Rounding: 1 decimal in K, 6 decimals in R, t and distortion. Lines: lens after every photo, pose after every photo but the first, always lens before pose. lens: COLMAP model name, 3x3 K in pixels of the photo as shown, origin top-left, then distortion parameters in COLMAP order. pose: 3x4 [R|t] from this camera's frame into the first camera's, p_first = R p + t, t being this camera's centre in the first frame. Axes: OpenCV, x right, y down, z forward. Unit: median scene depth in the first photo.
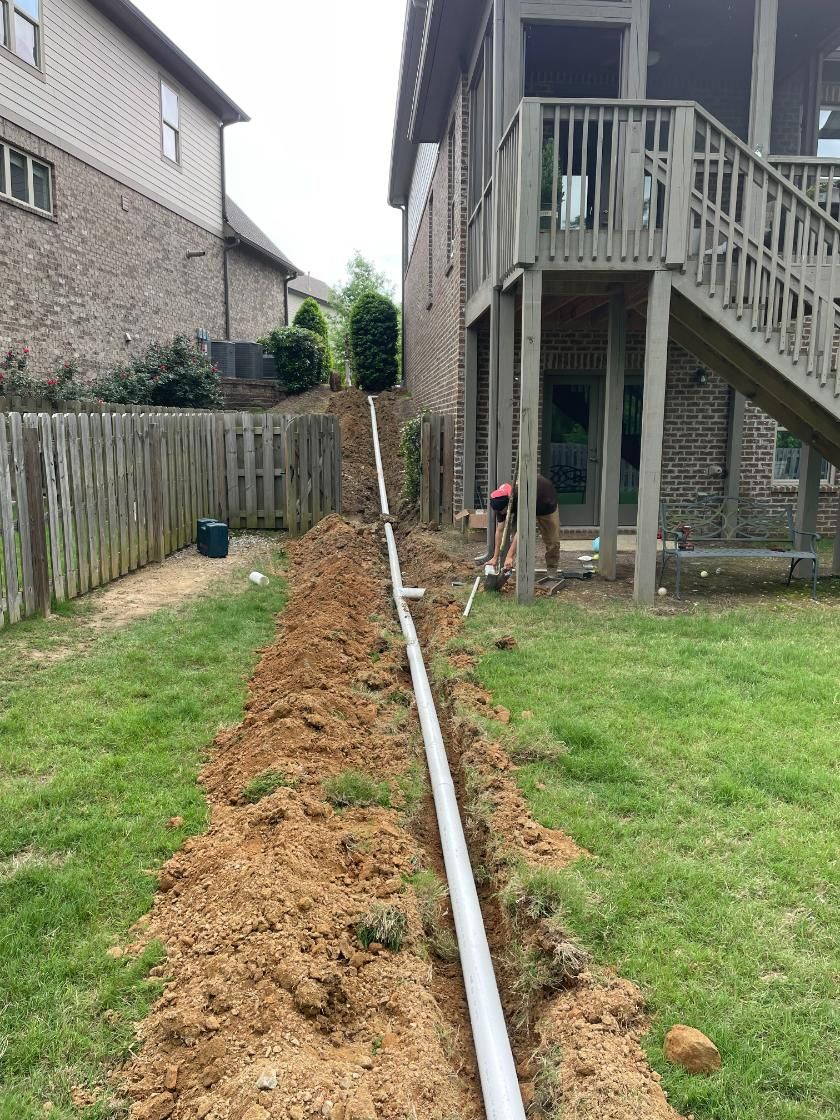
lens RADIAL K [[797.6, 0, 424.1], [0, 797.6, 560.6], [0, 0, 1]] dist [0.020075, -0.035163]
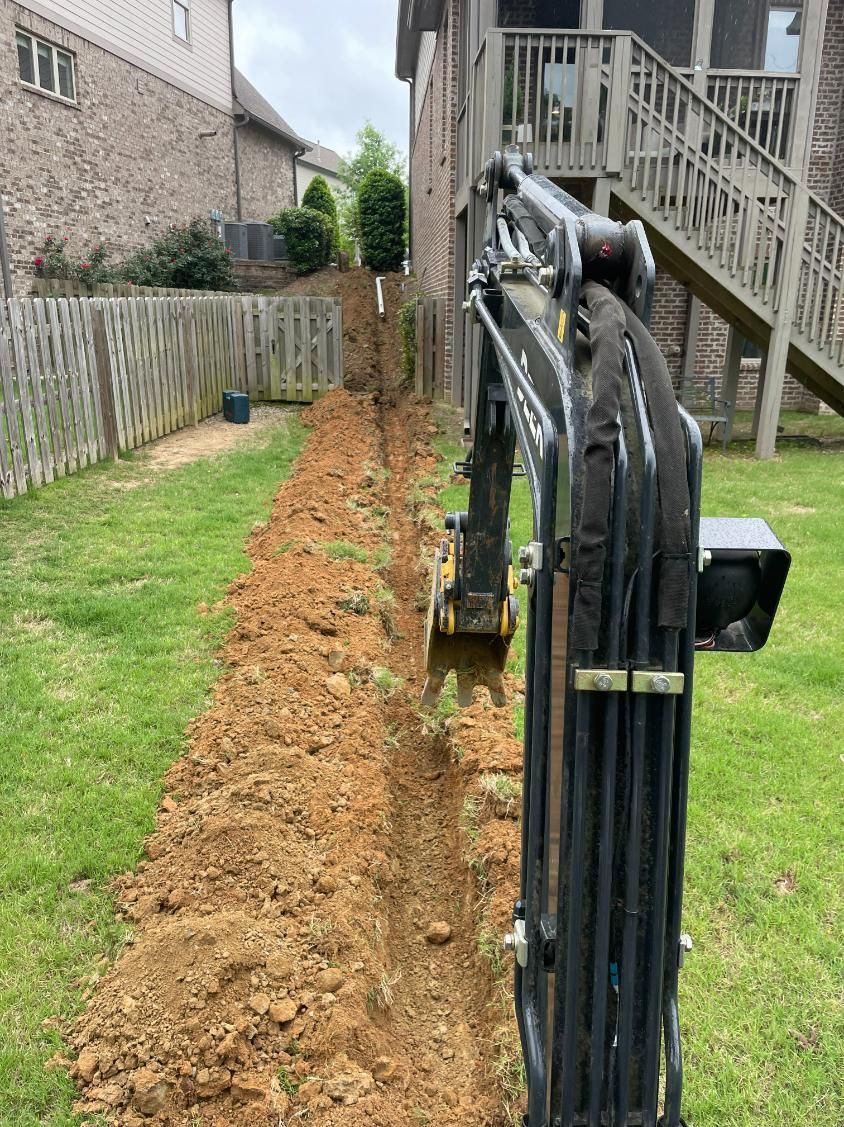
lens RADIAL K [[802.6, 0, 419.9], [0, 802.6, 570.1], [0, 0, 1]] dist [0.020075, -0.035163]
pose [[0.999688, 0.010822, -0.022530, 0.032222], [-0.007330, 0.988710, 0.149662, 0.027694], [0.023896, -0.149450, 0.988481, -0.183481]]
